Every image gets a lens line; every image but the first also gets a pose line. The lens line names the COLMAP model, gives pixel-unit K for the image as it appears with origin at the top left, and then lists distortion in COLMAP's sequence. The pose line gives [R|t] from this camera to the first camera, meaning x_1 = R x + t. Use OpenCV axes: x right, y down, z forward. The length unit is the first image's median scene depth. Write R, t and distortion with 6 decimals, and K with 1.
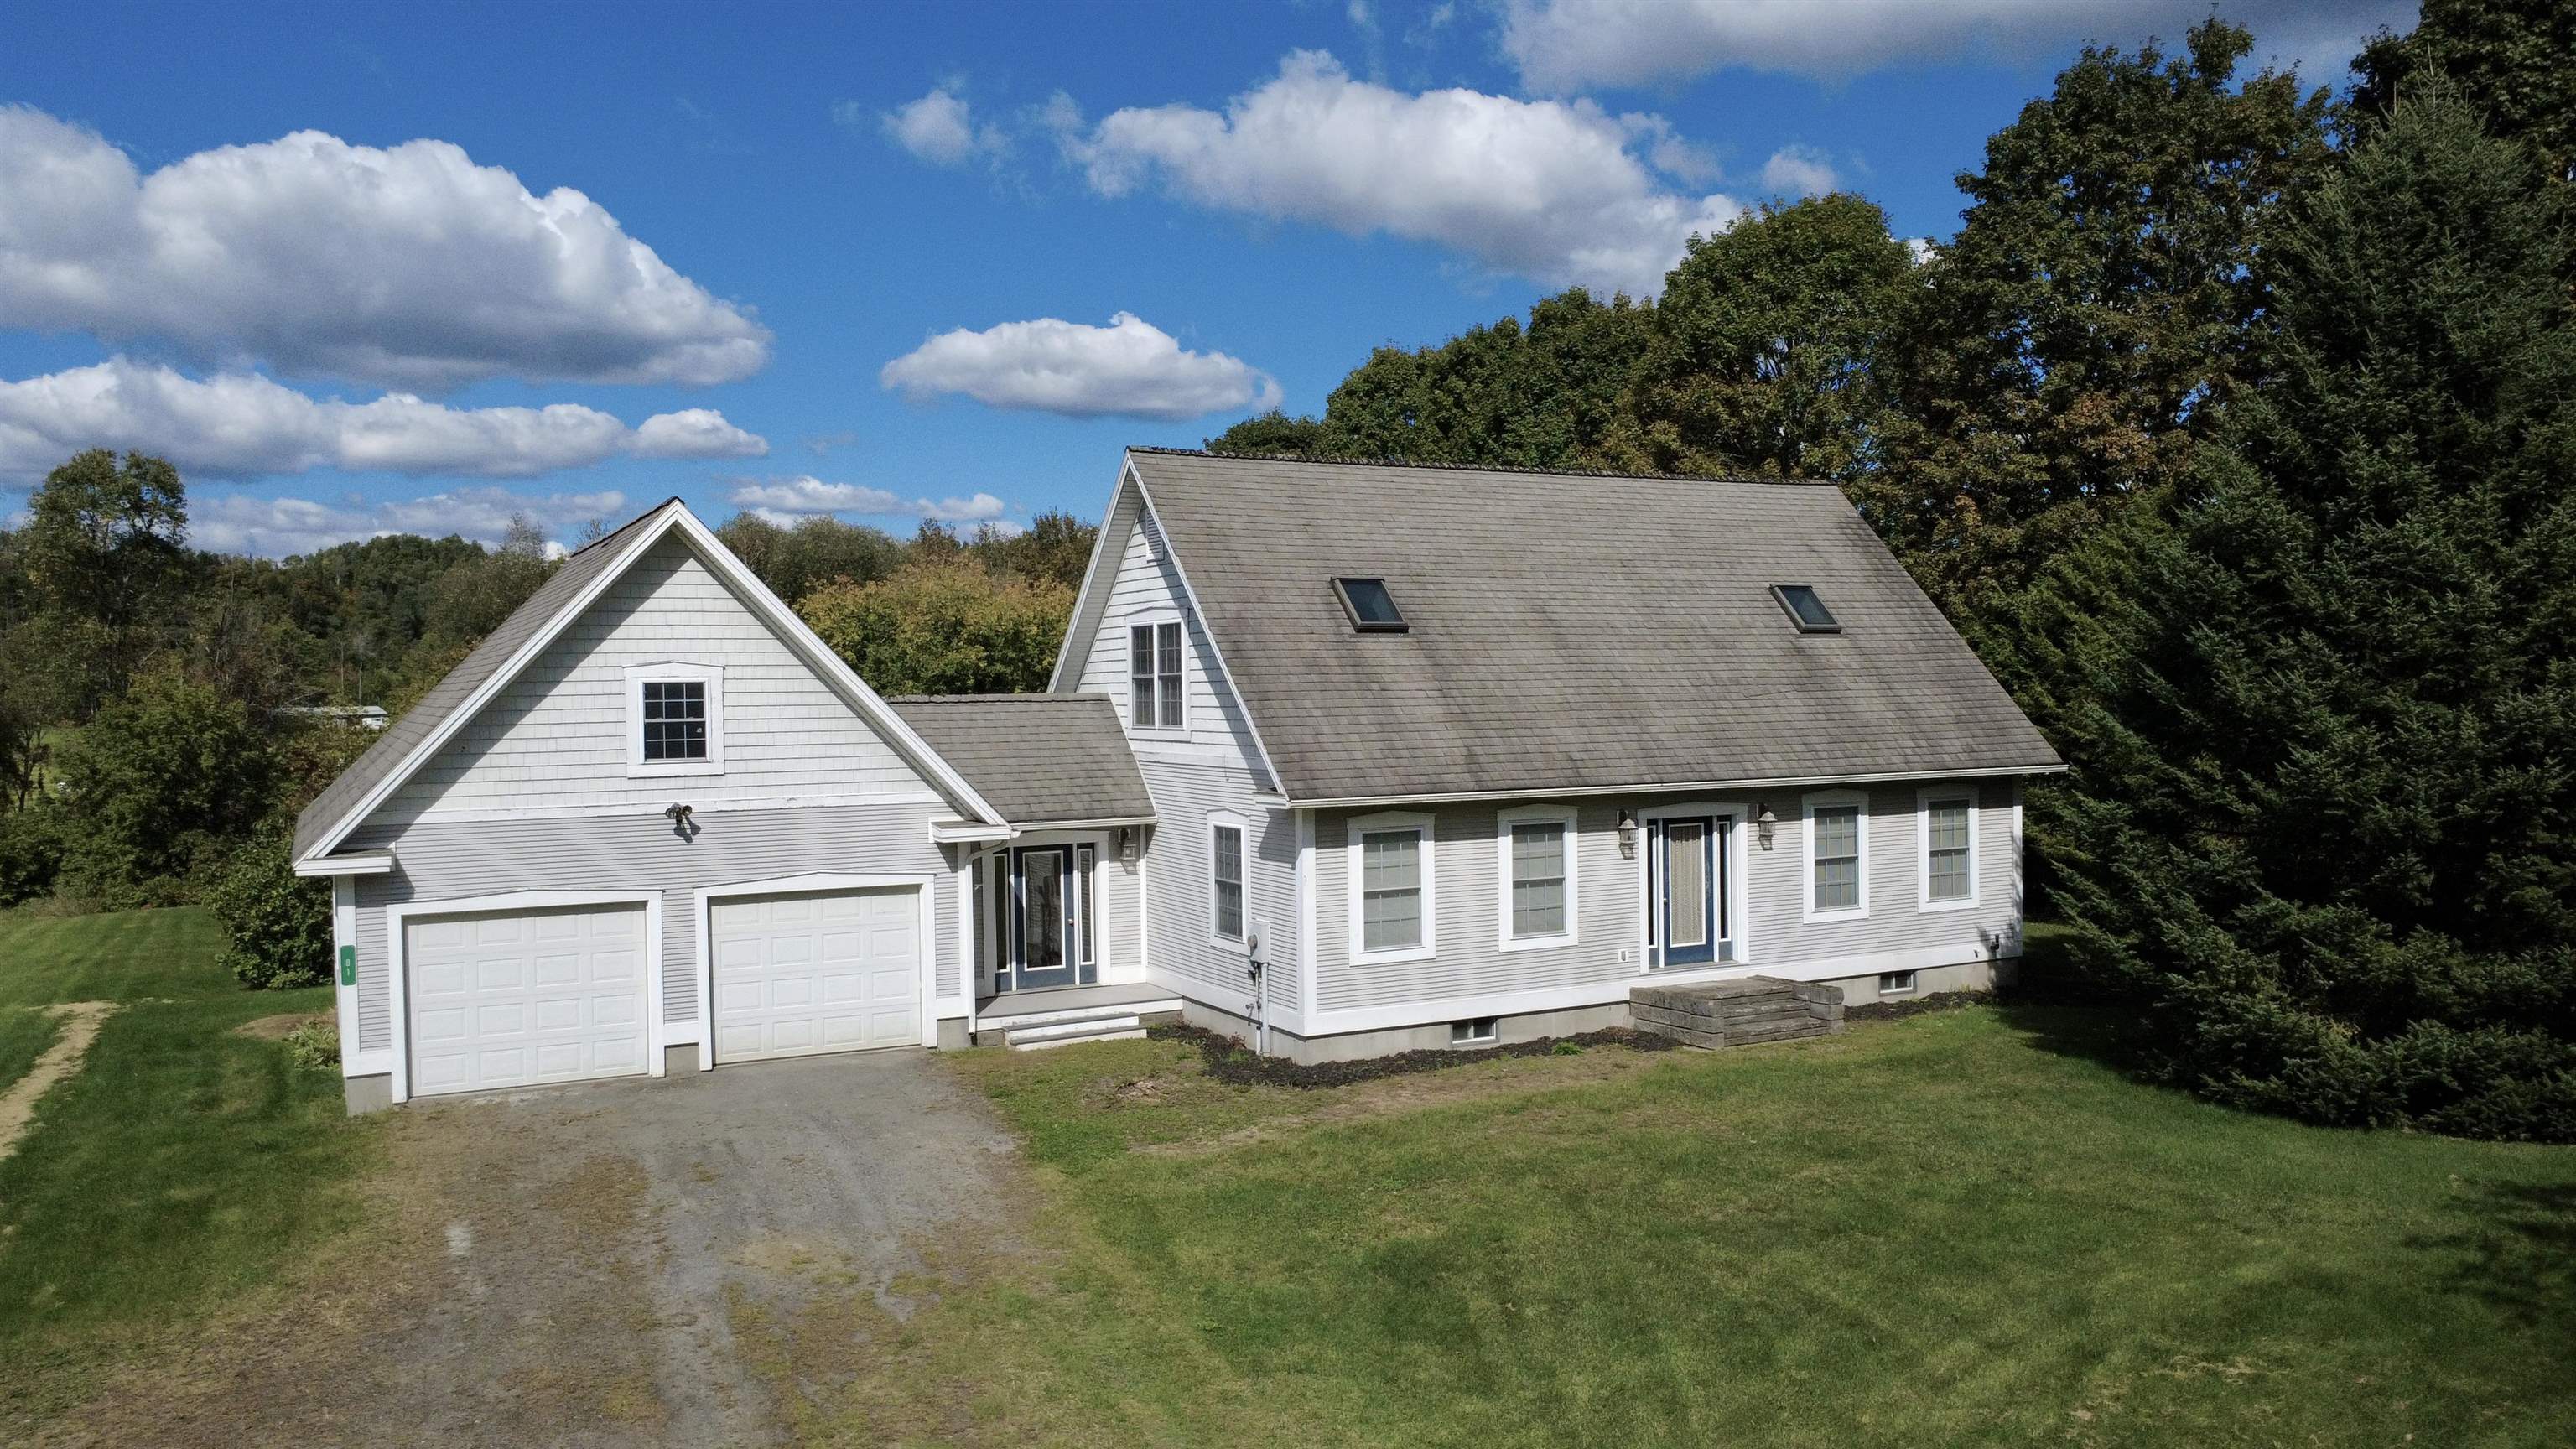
lens RADIAL K [[1869.5, 0, 1288.0], [0, 1869.5, 724.5], [0, 0, 1]] dist [0.000932, -0.001887]
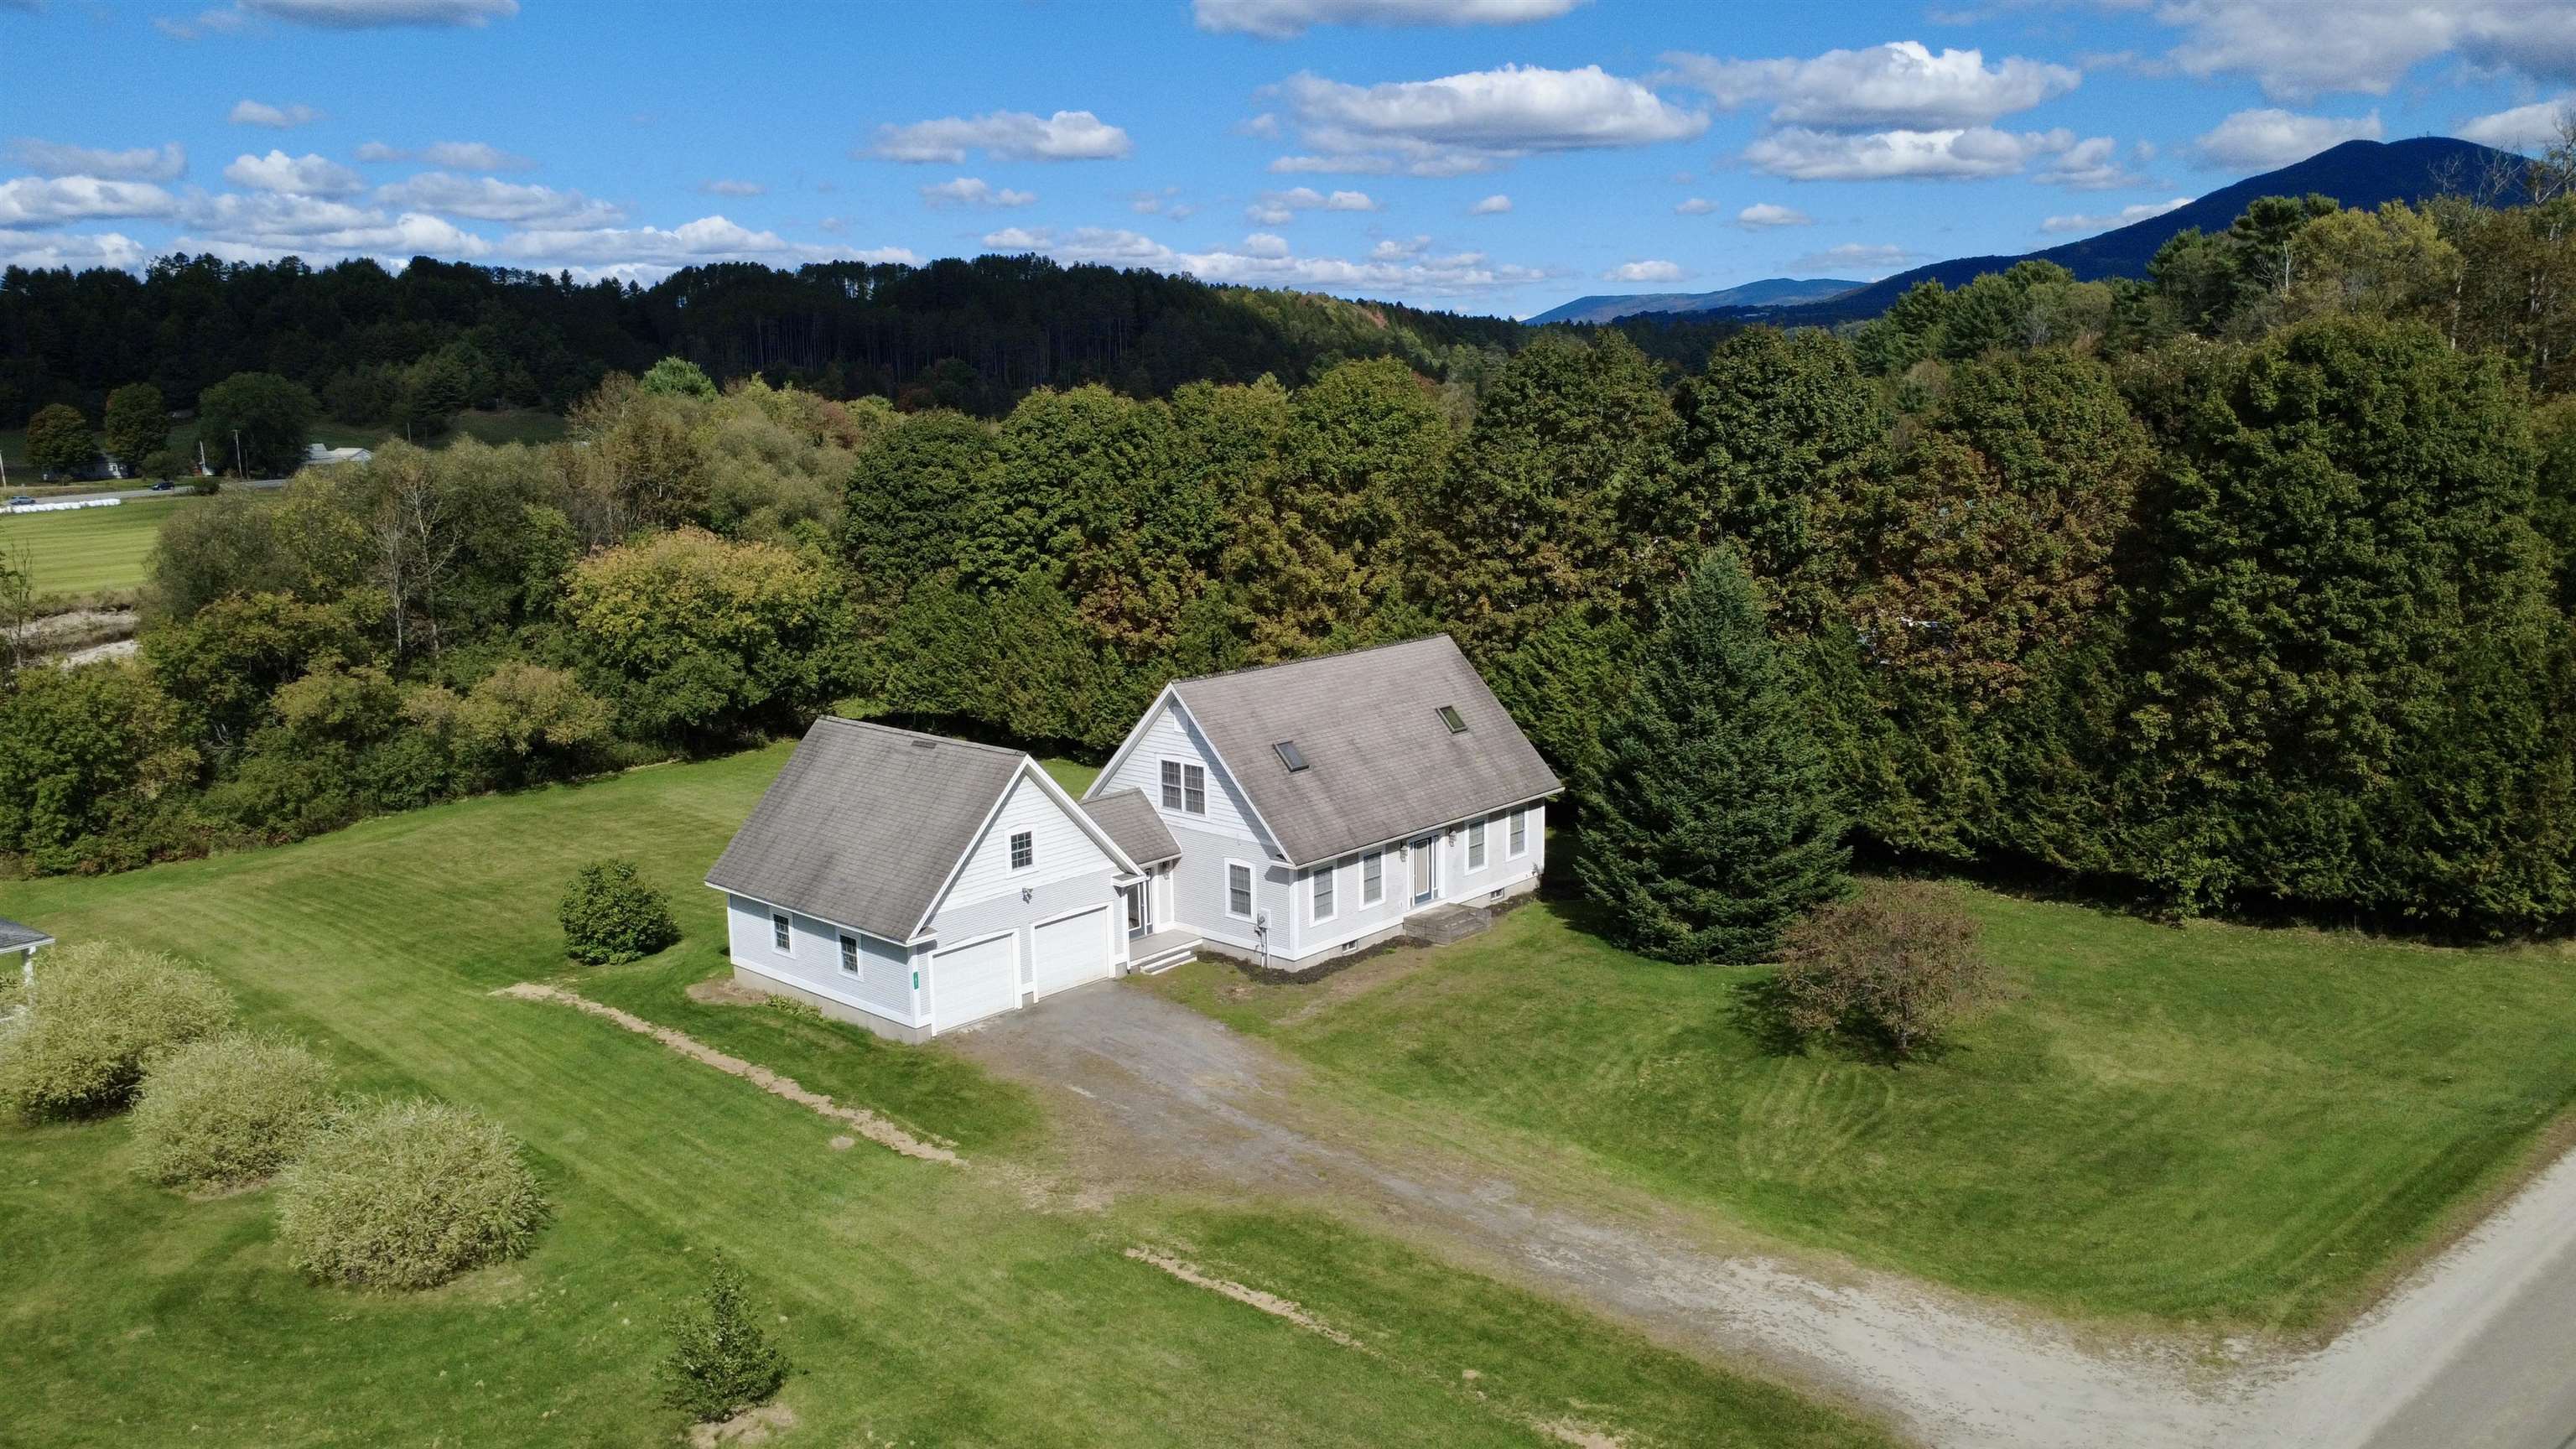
lens RADIAL K [[1869.5, 0, 1288.0], [0, 1869.5, 724.5], [0, 0, 1]] dist [0.000932, -0.001887]
pose [[0.936593, -0.061786, 0.344928, -0.765022], [0.008279, 0.987959, 0.154491, -0.471584], [-0.350320, -0.141840, 0.925828, -1.083199]]
